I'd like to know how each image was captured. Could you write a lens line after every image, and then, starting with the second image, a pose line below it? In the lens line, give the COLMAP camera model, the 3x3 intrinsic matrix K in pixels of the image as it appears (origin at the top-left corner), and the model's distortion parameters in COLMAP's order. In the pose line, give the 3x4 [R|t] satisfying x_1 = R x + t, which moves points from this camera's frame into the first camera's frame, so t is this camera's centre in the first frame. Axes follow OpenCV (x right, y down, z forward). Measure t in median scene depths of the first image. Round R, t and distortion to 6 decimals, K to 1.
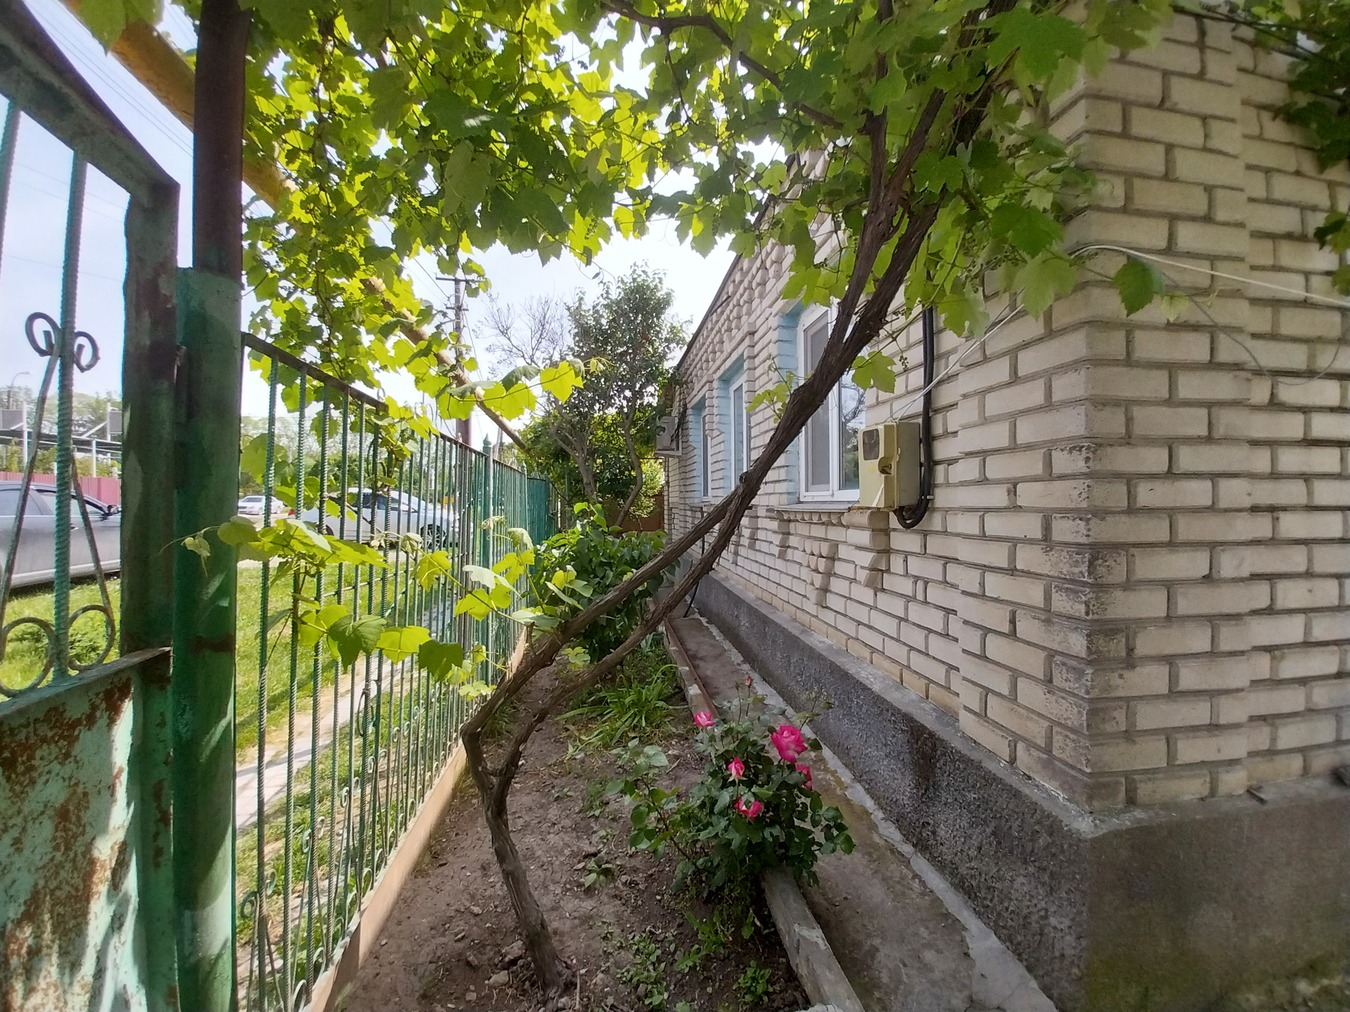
lens RADIAL K [[526.6, 0, 675.0], [0, 526.6, 506.0], [0, 0, 1]] dist [0.014144, -0.010409]
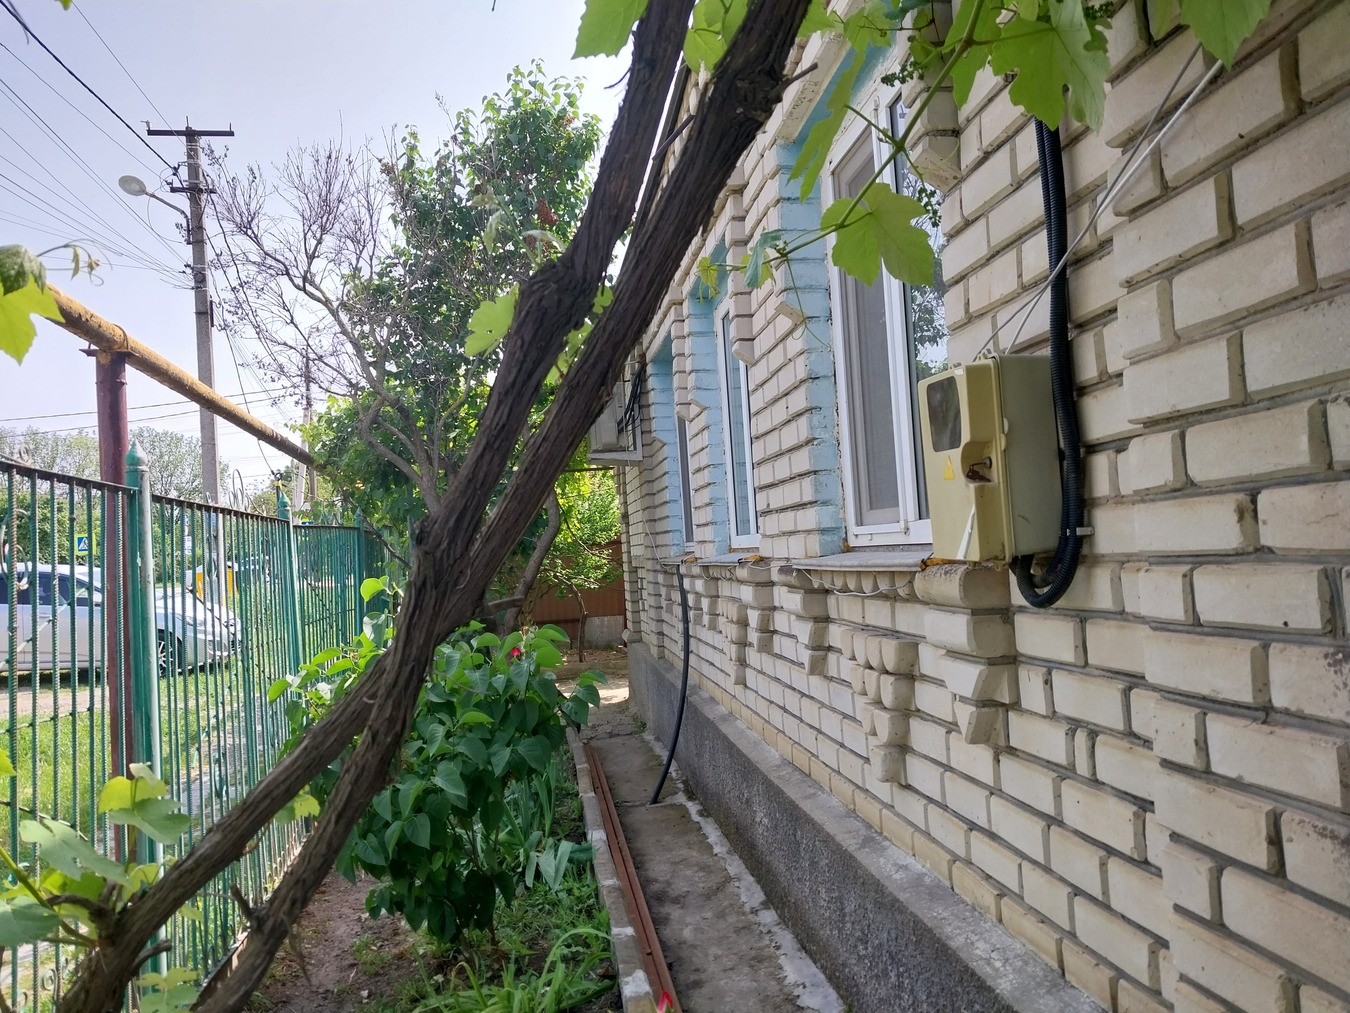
lens RADIAL K [[1049.8, 0, 671.5], [0, 1049.8, 518.0], [0, 0, 1]] dist [0.042867, -0.067856]
pose [[0.998060, -0.059048, -0.019754, 0.157358], [0.058276, 0.997592, -0.037614, -0.012967], [0.021928, 0.036390, 0.999097, 0.140037]]
